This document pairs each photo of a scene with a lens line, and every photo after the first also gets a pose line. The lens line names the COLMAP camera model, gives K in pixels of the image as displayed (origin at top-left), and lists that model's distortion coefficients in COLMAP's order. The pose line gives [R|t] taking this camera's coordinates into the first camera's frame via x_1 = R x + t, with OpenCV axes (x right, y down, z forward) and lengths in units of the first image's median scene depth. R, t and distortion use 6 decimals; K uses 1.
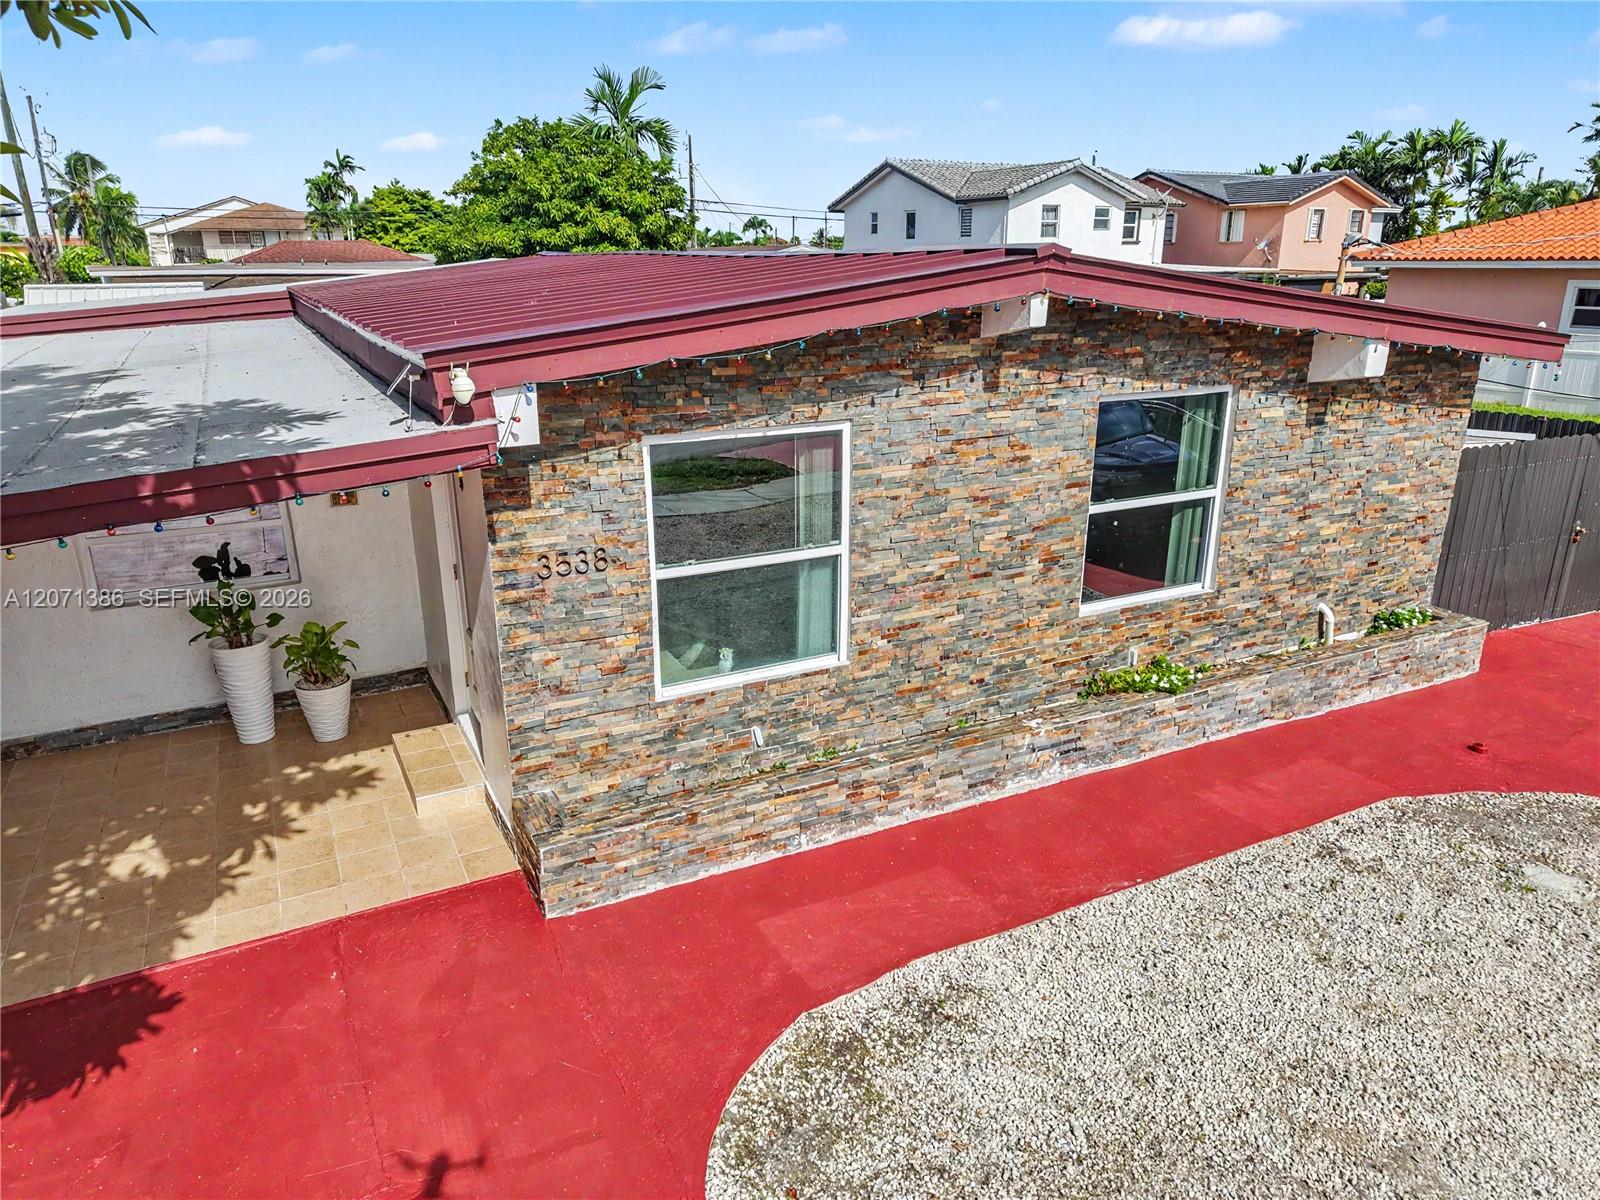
lens RADIAL K [[1067.7, 0, 800.4], [0, 1067.7, 603.4], [0, 0, 1]] dist [0.031673, -0.024266]
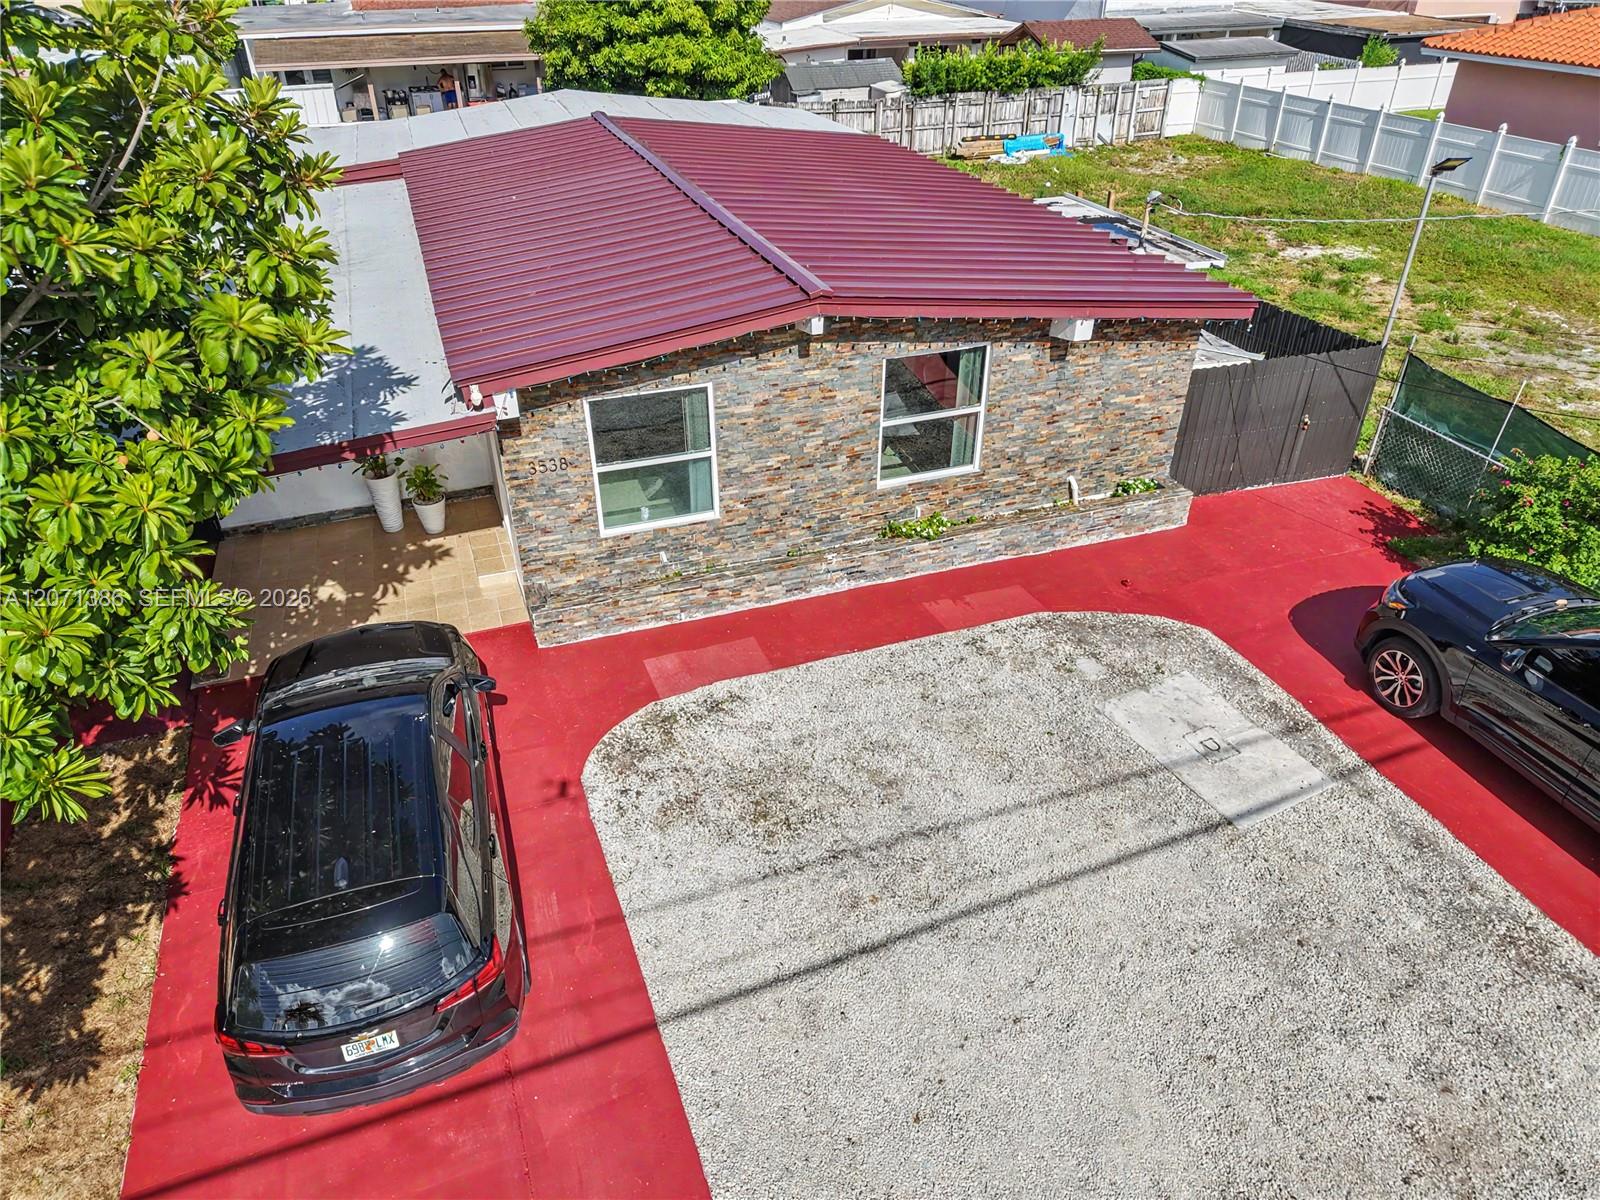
lens RADIAL K [[1050.8, 0, 802.3], [0, 1050.8, 613.6], [0, 0, 1]] dist [0.053942, -0.045119]
pose [[0.991976, 0.070060, -0.105244, 0.334938], [-0.039256, 0.961960, 0.270354, -0.234229], [0.120181, -0.264053, 0.956991, -0.585940]]
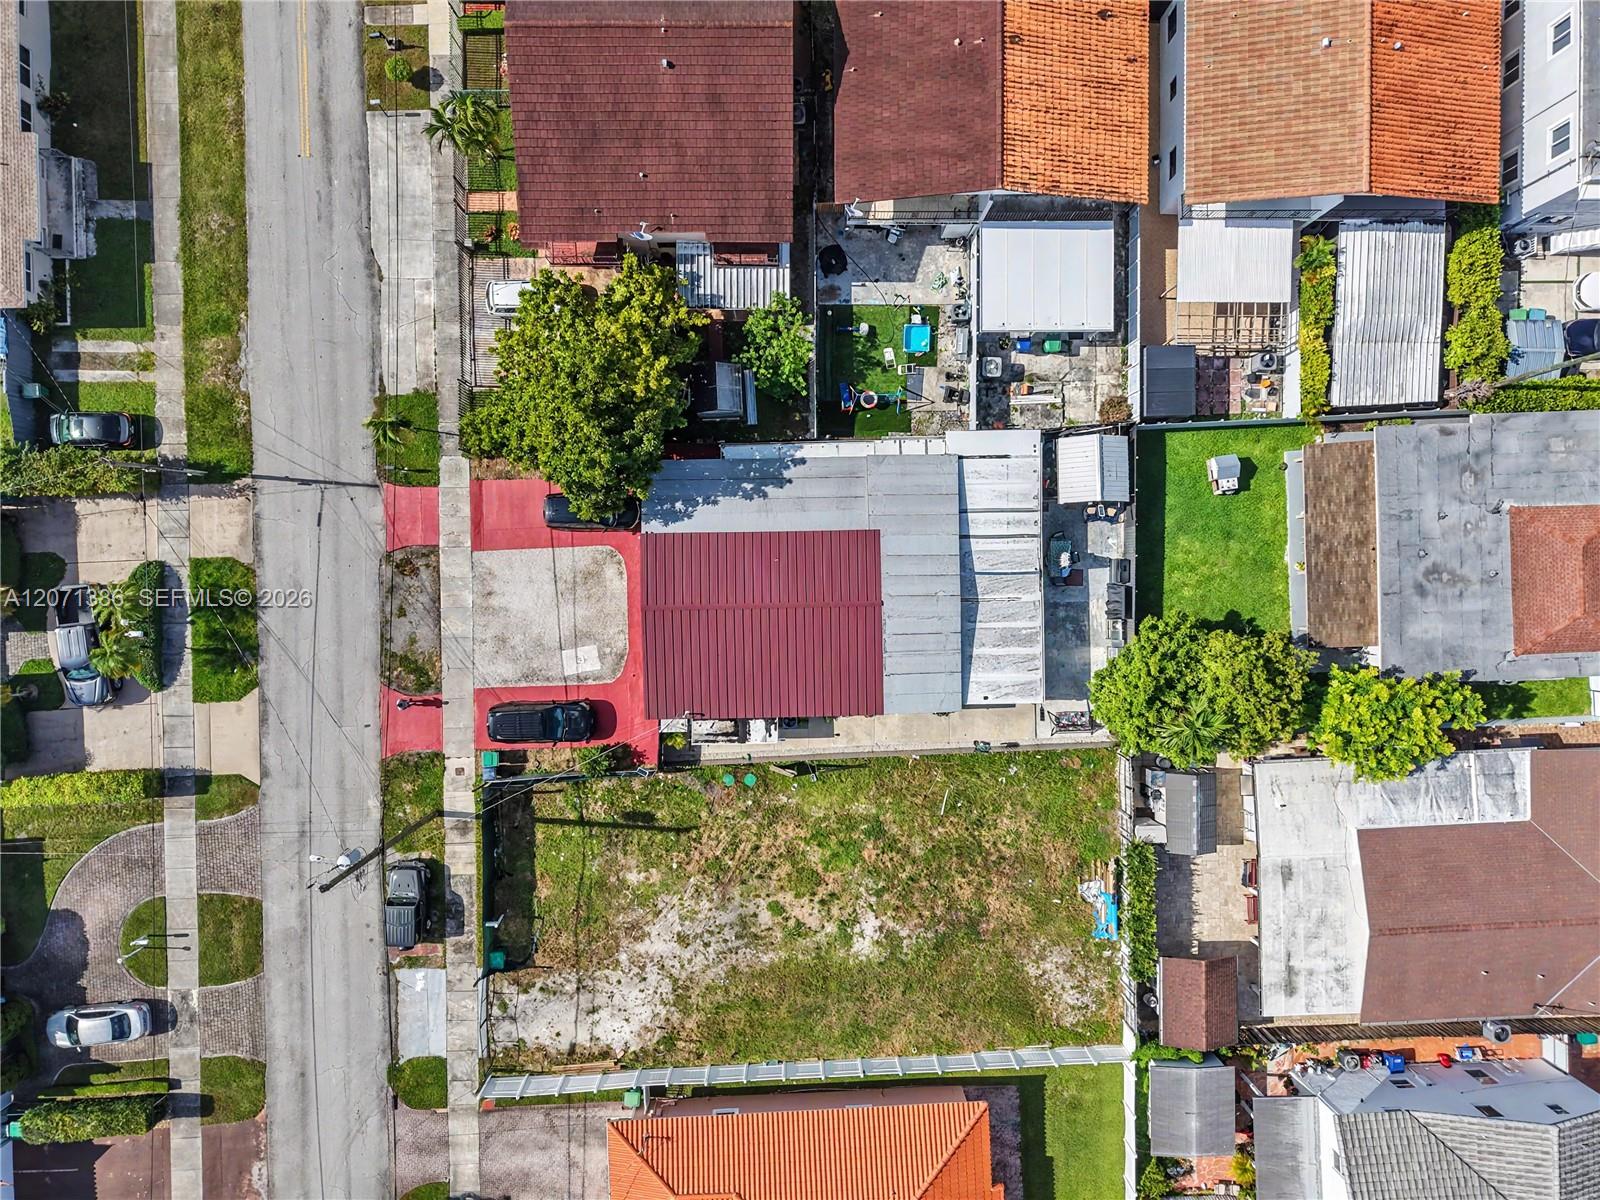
lens RADIAL K [[1056.4, 0, 801.5], [0, 1056.4, 609.9], [0, 0, 1]] dist [0.064481, -0.075738]
pose [[-0.437835, 0.898855, 0.018977, -0.353859], [-0.284760, -0.158666, 0.945377, -6.712117], [0.852768, 0.408515, 0.325428, -0.463493]]
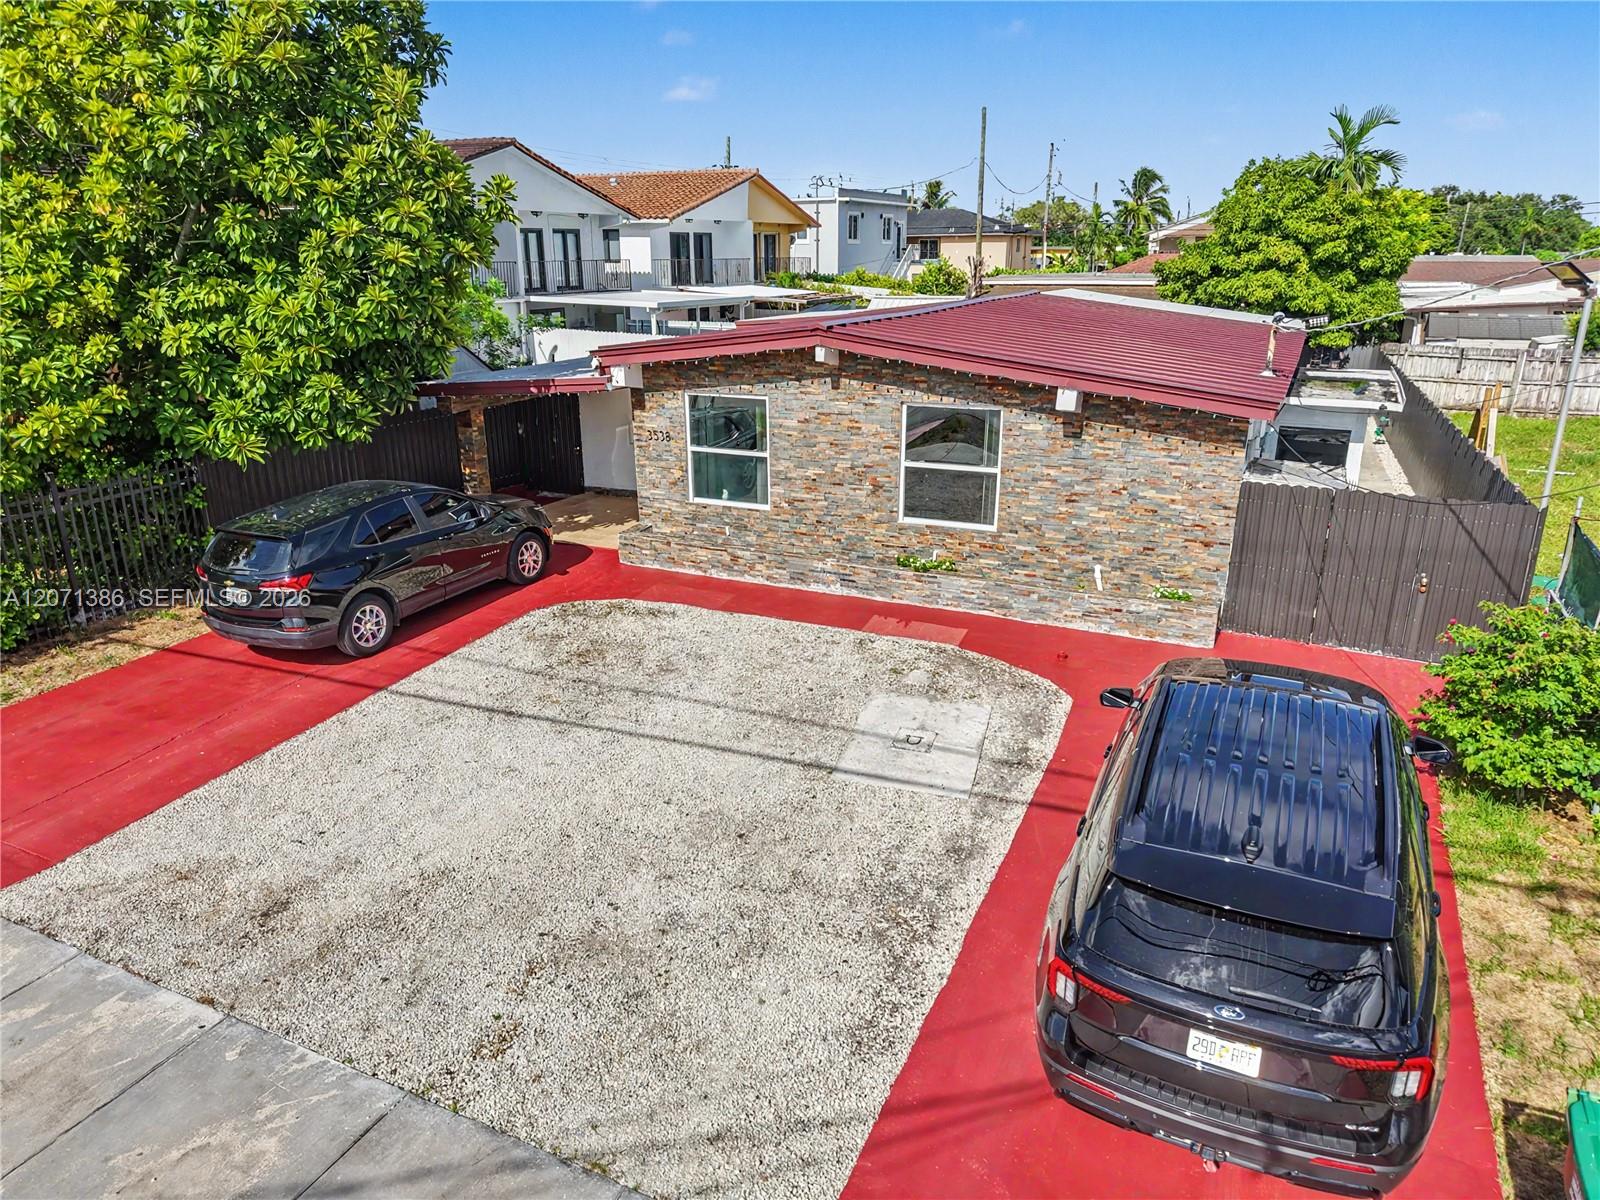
lens RADIAL K [[1056.4, 0, 801.5], [0, 1056.4, 609.9], [0, 0, 1]] dist [0.064481, -0.075738]
pose [[0.612888, 0.253157, -0.748519, 1.588548], [-0.241578, 0.961963, 0.127542, -0.033825], [0.752336, 0.102656, 0.650733, -0.294658]]
